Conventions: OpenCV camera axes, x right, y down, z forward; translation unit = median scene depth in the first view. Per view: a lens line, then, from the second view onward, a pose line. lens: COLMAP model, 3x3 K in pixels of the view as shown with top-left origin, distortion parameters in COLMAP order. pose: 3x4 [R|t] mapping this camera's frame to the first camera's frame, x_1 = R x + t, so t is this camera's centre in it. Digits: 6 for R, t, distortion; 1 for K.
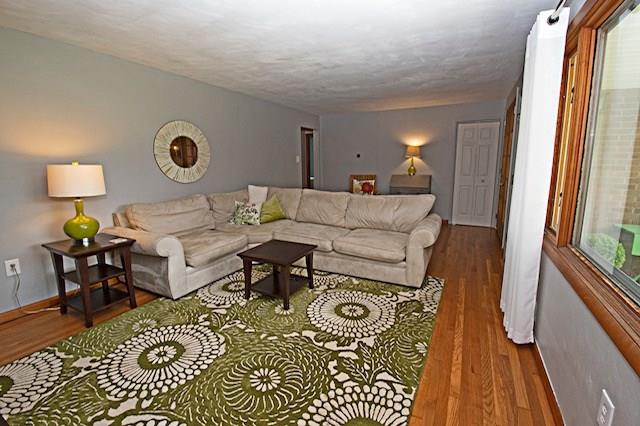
lens RADIAL K [[284.5, 0, 328.4], [0, 284.5, 202.5], [0, 0, 1]] dist [-0.006223, -0.002713]
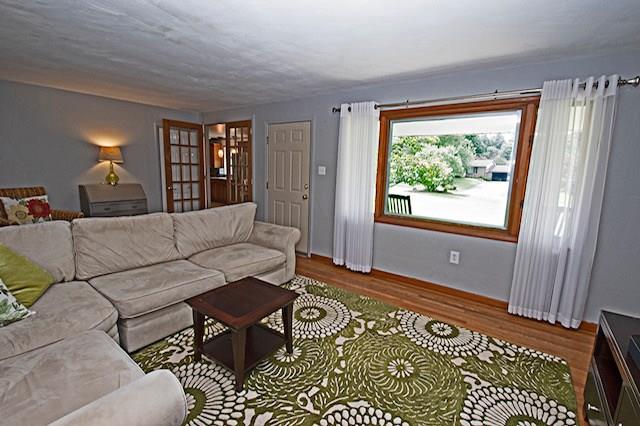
lens RADIAL K [[284.5, 0, 325.6], [0, 284.5, 212.1], [0, 0, 1]] dist [-0.006223, -0.002713]
pose [[0.143874, -0.143304, 0.979165, -0.849092], [0.109281, 0.985709, 0.128204, -0.125656], [-0.983544, 0.088558, 0.157478, 0.681665]]
